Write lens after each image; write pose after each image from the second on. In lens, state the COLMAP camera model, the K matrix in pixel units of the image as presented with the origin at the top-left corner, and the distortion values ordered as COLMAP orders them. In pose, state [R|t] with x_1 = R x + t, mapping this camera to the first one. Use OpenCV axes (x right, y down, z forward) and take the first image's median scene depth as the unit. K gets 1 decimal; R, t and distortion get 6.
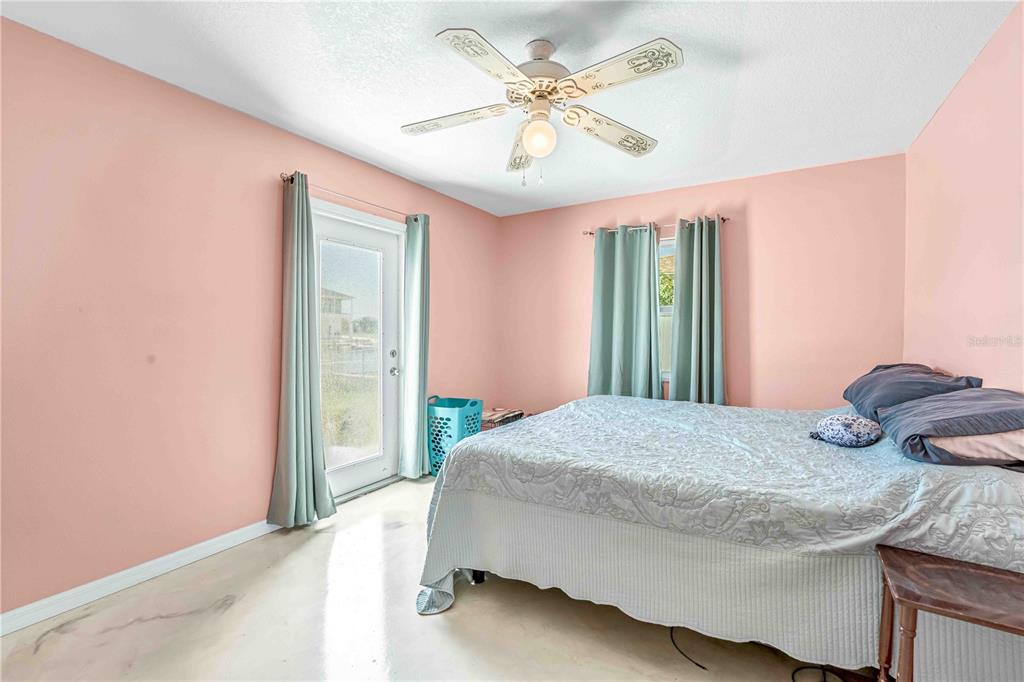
lens RADIAL K [[433.8, 0, 535.0], [0, 433.8, 334.1], [0, 0, 1]] dist [-0.026386, -0.000442]
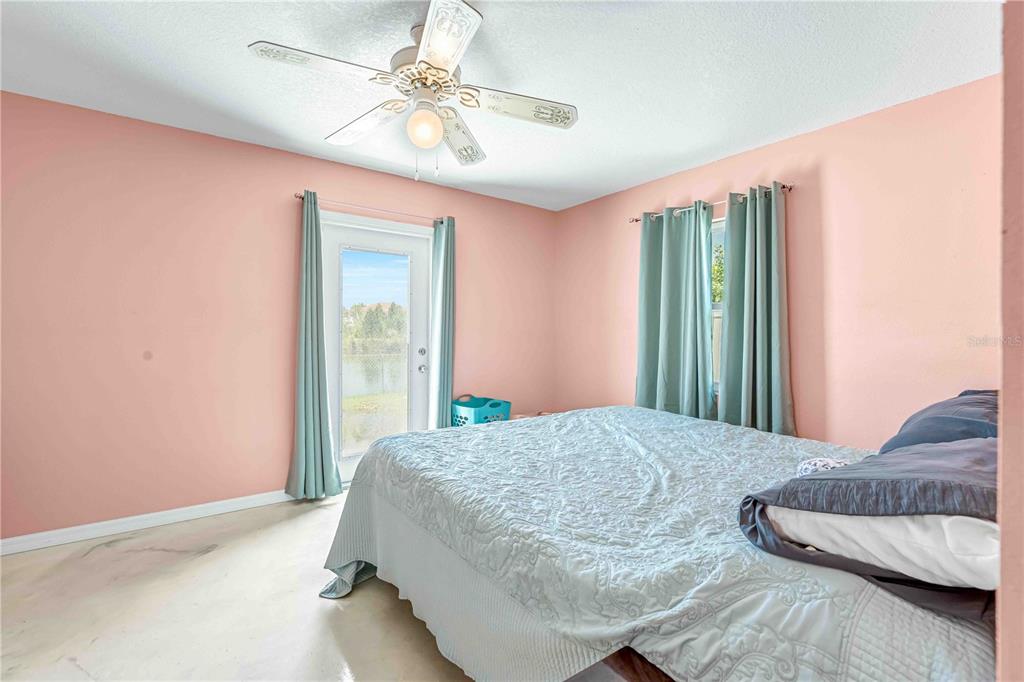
lens RADIAL K [[445.7, 0, 510.3], [0, 445.7, 334.7], [0, 0, 1]] dist [-0.021359, 0.000266]
pose [[0.918777, 0.012323, -0.394584, 0.387731], [-0.012631, 0.999919, 0.001818, -0.000936], [0.394574, 0.003313, 0.918858, 0.117036]]
